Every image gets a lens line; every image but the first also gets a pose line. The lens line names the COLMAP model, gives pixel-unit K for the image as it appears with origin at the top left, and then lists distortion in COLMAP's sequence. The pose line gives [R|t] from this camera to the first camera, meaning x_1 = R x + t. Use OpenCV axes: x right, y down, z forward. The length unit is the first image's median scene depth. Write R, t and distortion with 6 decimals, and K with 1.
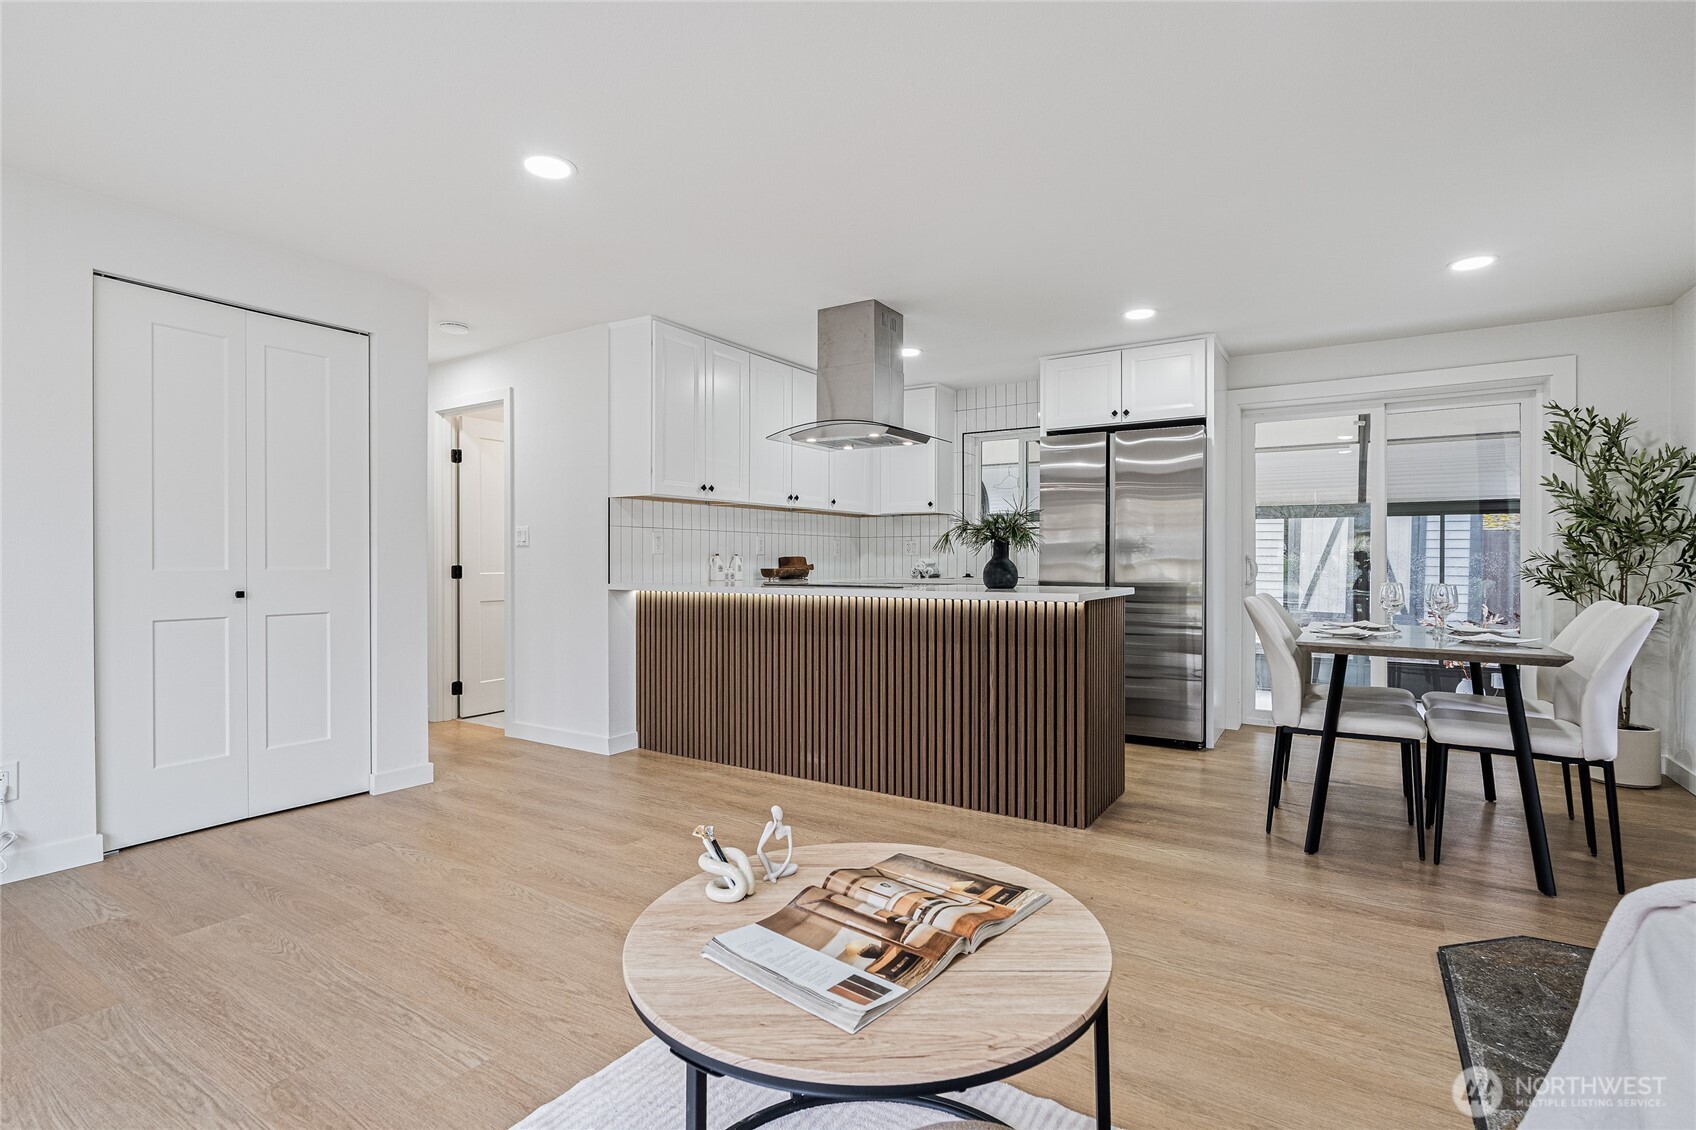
lens RADIAL K [[796.2, 0, 852.1], [0, 796.2, 561.6], [0, 0, 1]] dist [-0.000963, -0.001054]
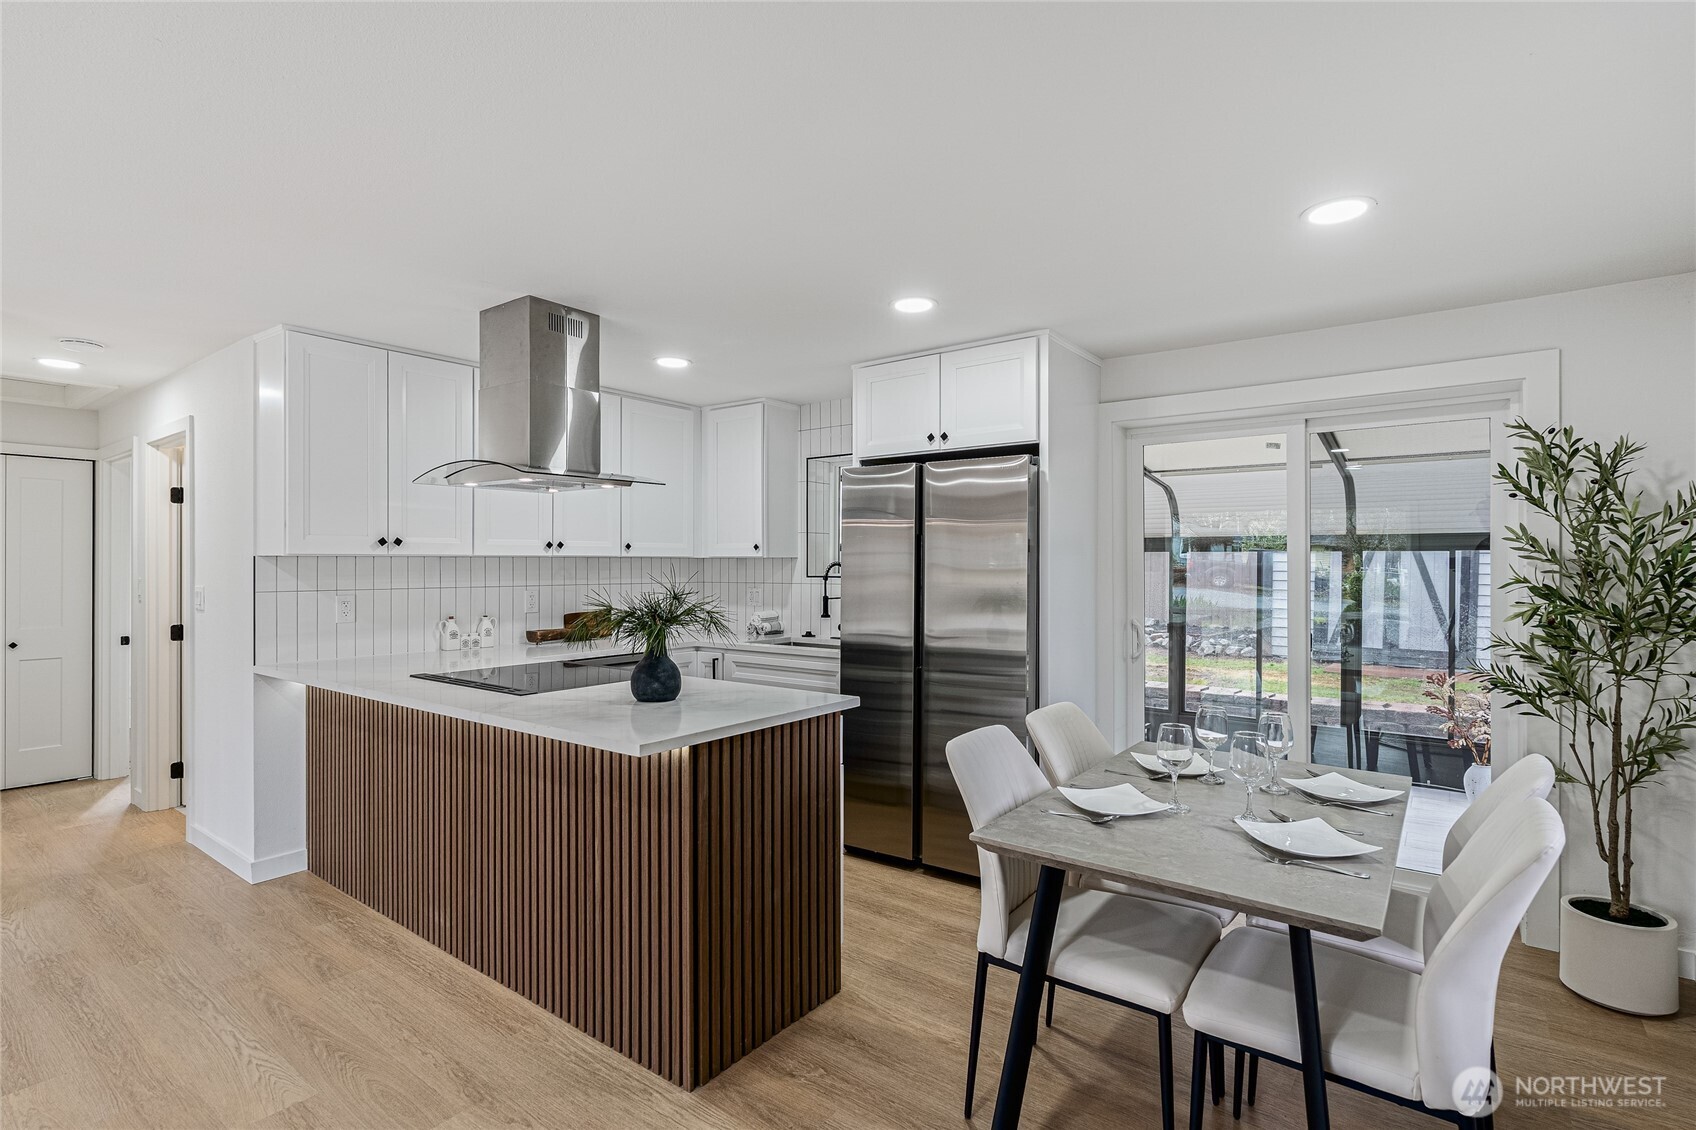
lens RADIAL K [[796.2, 0, 849.3], [0, 796.2, 567.1], [0, 0, 1]] dist [-0.000963, -0.001054]
pose [[0.996709, 0.000250, -0.081067, 0.365698], [-0.000225, 1.000000, 0.000312, -0.073739], [0.081067, -0.000293, 0.996709, 0.276824]]
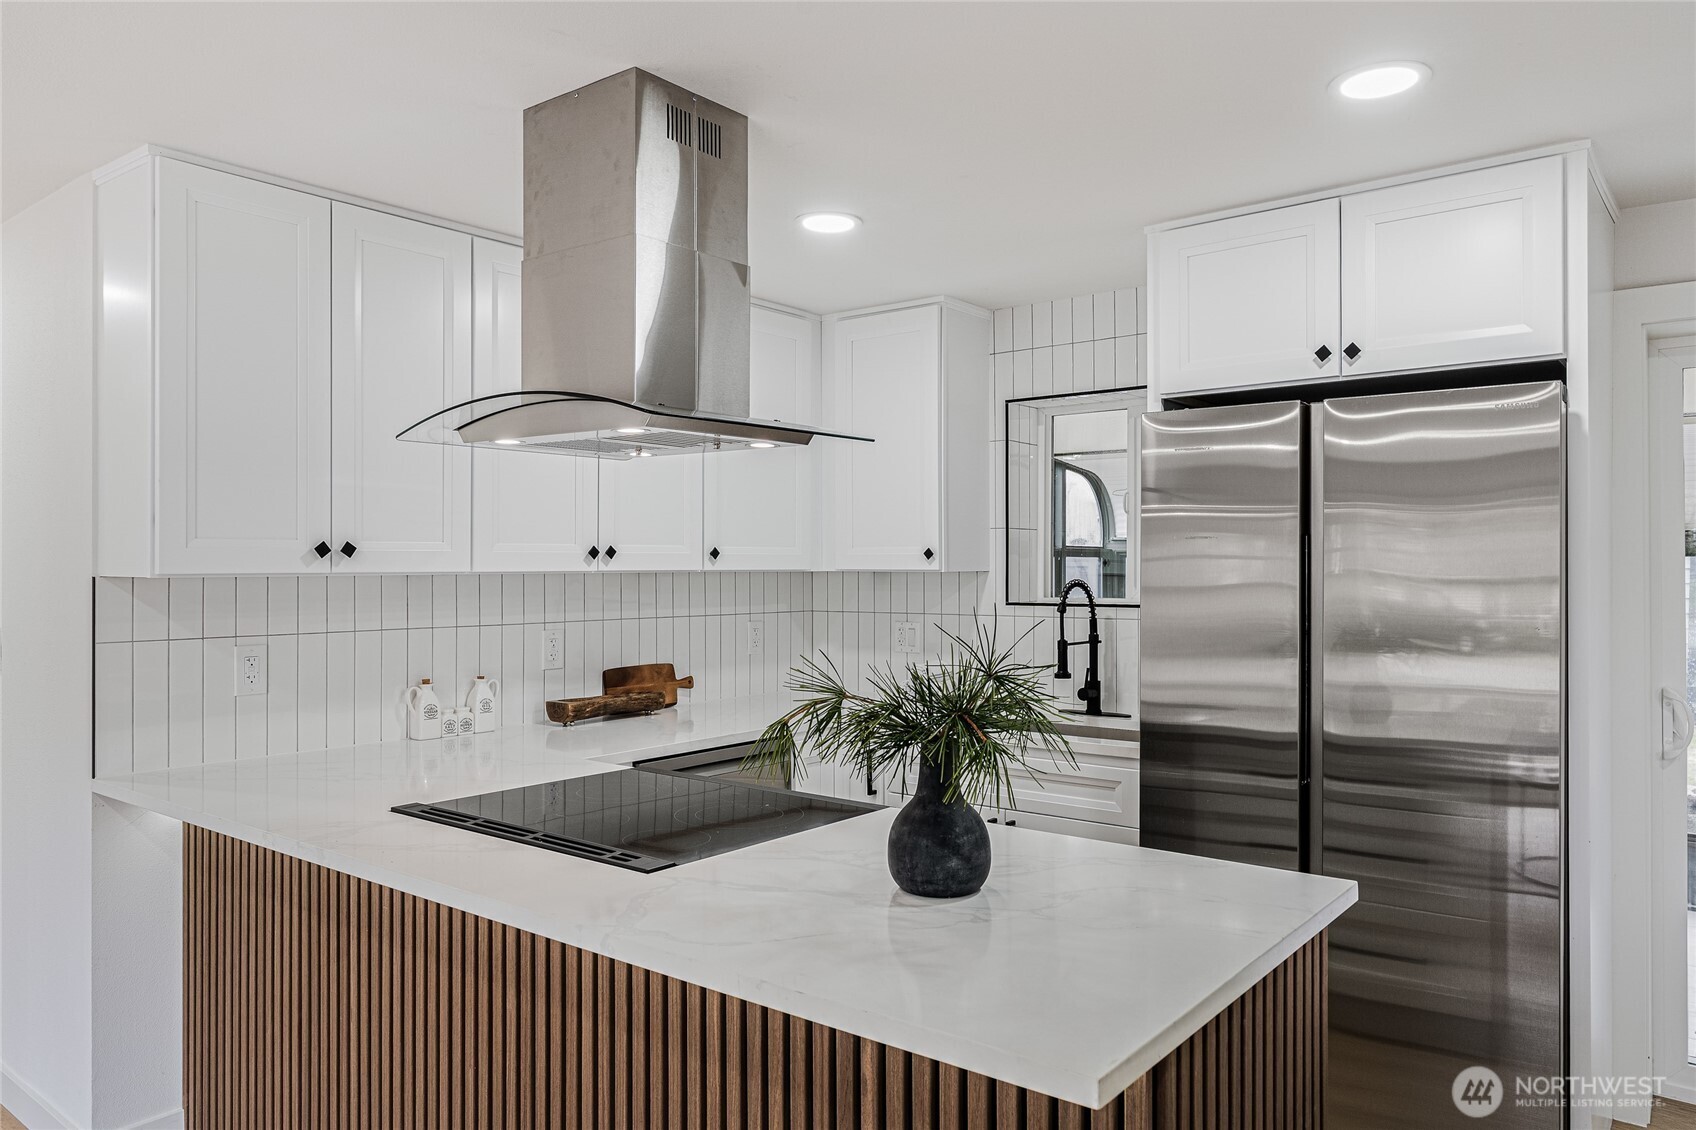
lens RADIAL K [[1138.4, 0, 849.1], [0, 1138.4, 563.9], [0, 0, 1]] dist [-0.004717, 0.008051]
pose [[0.993621, -0.002262, -0.112752, 0.179436], [0.001611, 0.999981, -0.005866, -0.088084], [0.112763, 0.005647, 0.993606, 0.459402]]
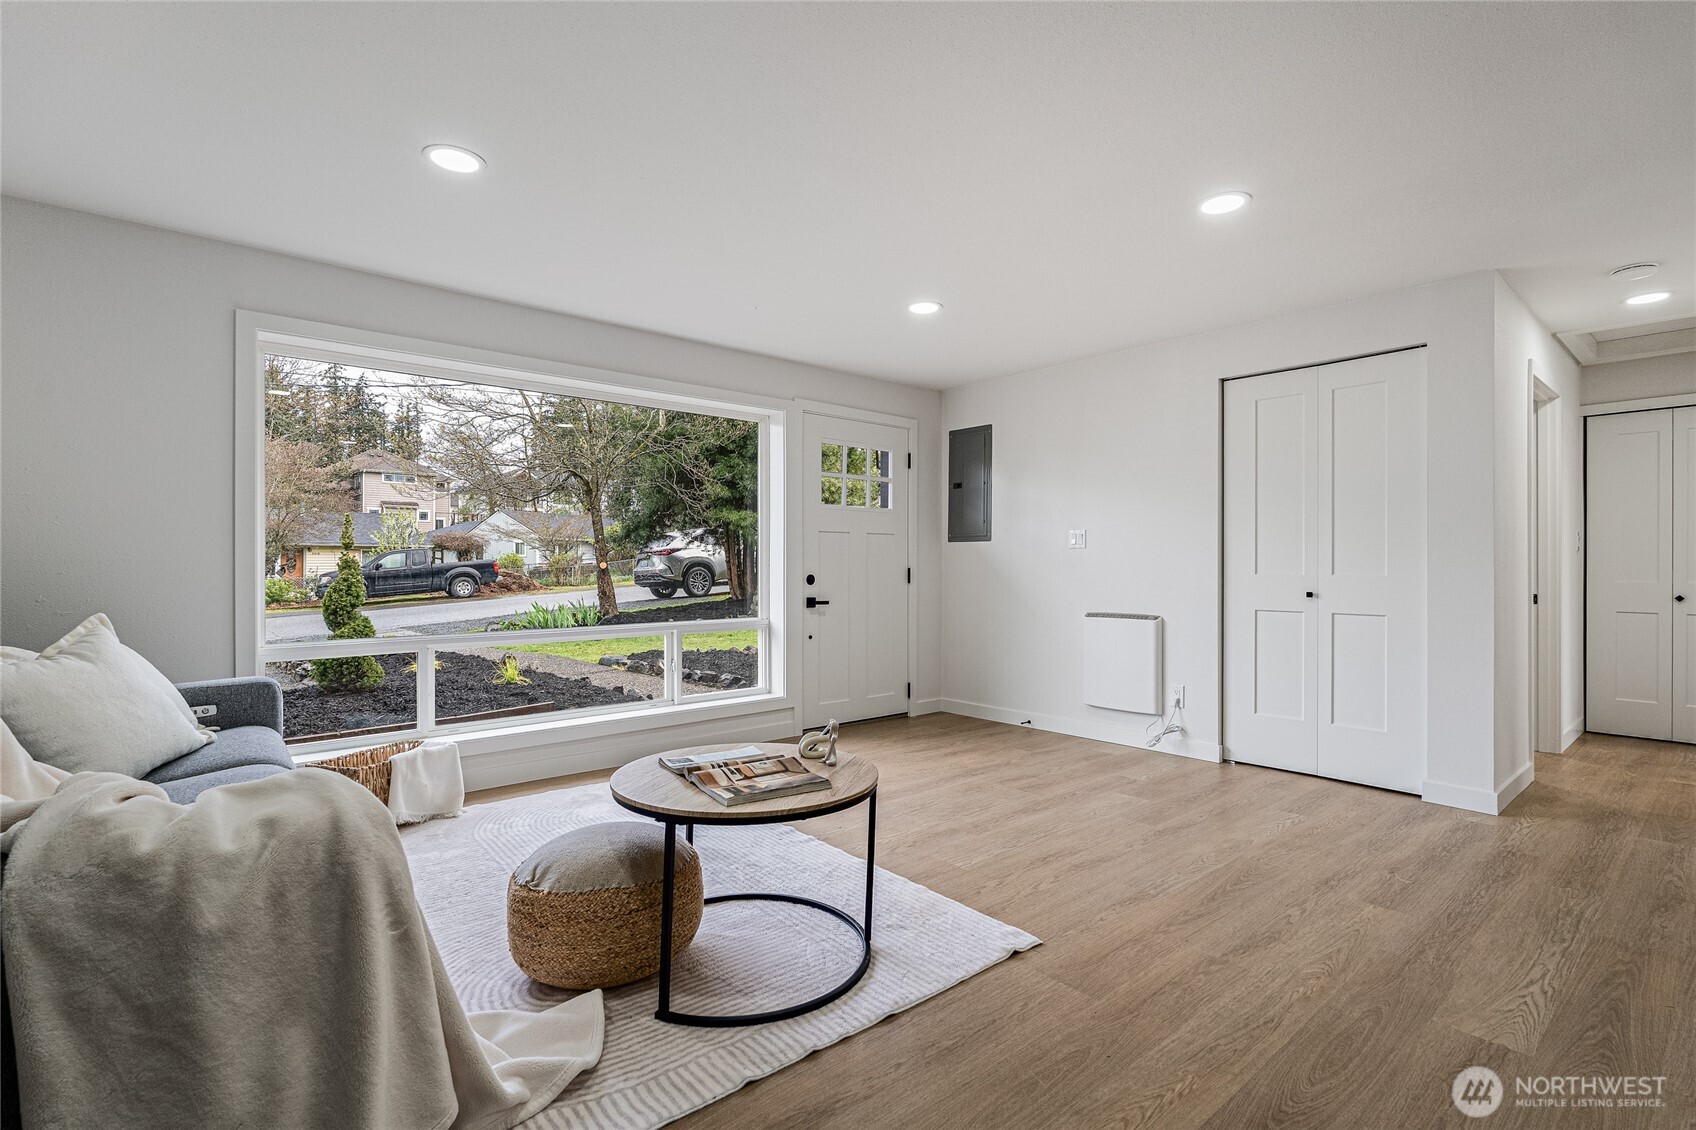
lens RADIAL K [[796.2, 0, 858.6], [0, 796.2, 566.4], [0, 0, 1]] dist [-0.000963, -0.001054]
pose [[-0.280829, -0.000405, -0.959758, 0.495369], [-0.003510, 0.999994, 0.000605, -0.001147], [0.959751, 0.003539, -0.280829, 0.520805]]
